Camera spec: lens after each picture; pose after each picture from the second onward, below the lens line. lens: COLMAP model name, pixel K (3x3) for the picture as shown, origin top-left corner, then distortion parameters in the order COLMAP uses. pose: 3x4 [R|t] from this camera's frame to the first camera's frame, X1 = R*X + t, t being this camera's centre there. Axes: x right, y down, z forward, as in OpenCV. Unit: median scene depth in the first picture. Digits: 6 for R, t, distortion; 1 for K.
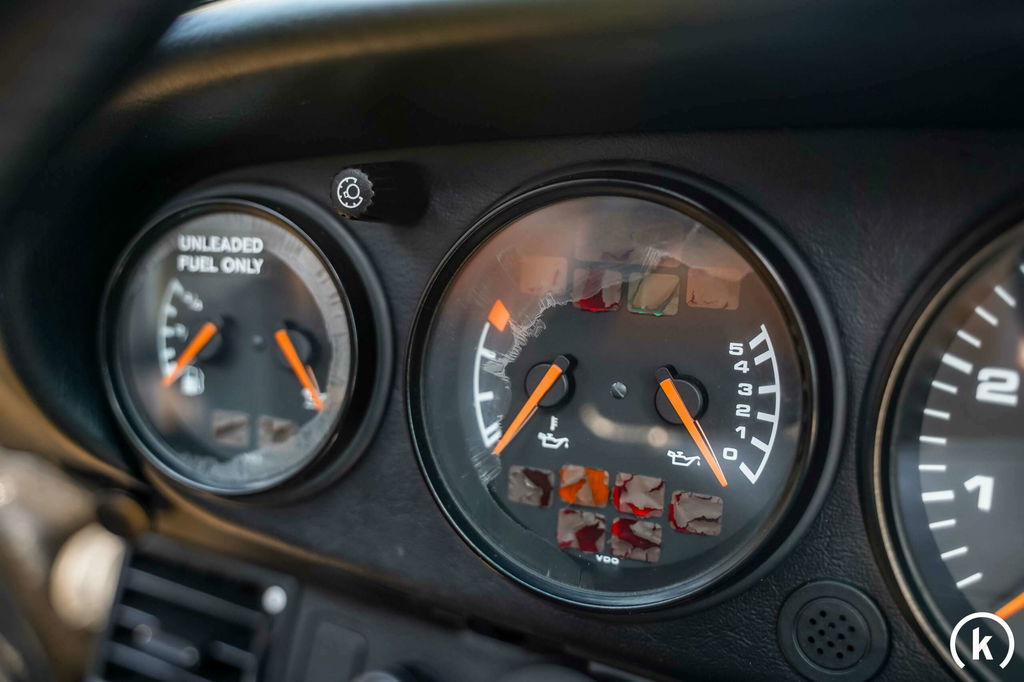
lens RADIAL K [[1103.2, 0, 514.9], [0, 1103.2, 341.1], [0, 0, 1]] dist [-0.018167, 0.000000]
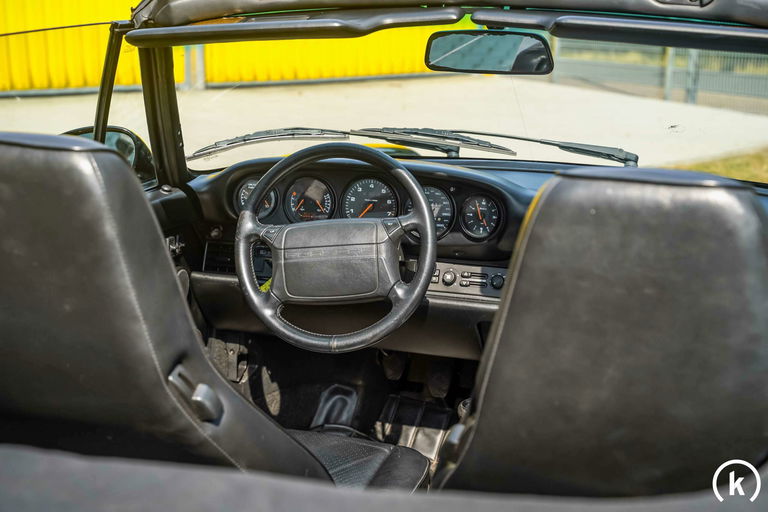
lens RADIAL K [[1163.8, 0, 369.8], [0, 1163.8, 246.6], [0, 0, 1]] dist [0.130137, 0.000000]
pose [[0.968273, -0.028546, 0.248260, -1.496735], [0.031201, 0.999490, -0.006767, 0.408630], [-0.247940, 0.014298, 0.968670, -6.827439]]
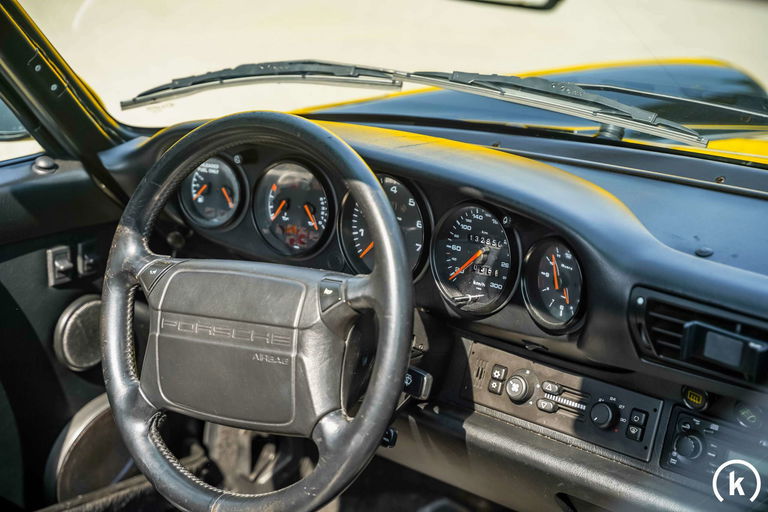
lens RADIAL K [[1438.1, 0, 388.0], [0, 1438.1, 255.4], [0, 0, 1]] dist [0.193538, 0.000000]
pose [[0.989712, 0.056251, -0.131551, 1.105230], [-0.044605, 0.994956, 0.089854, -0.267604], [0.135941, -0.083062, 0.987229, -4.189782]]
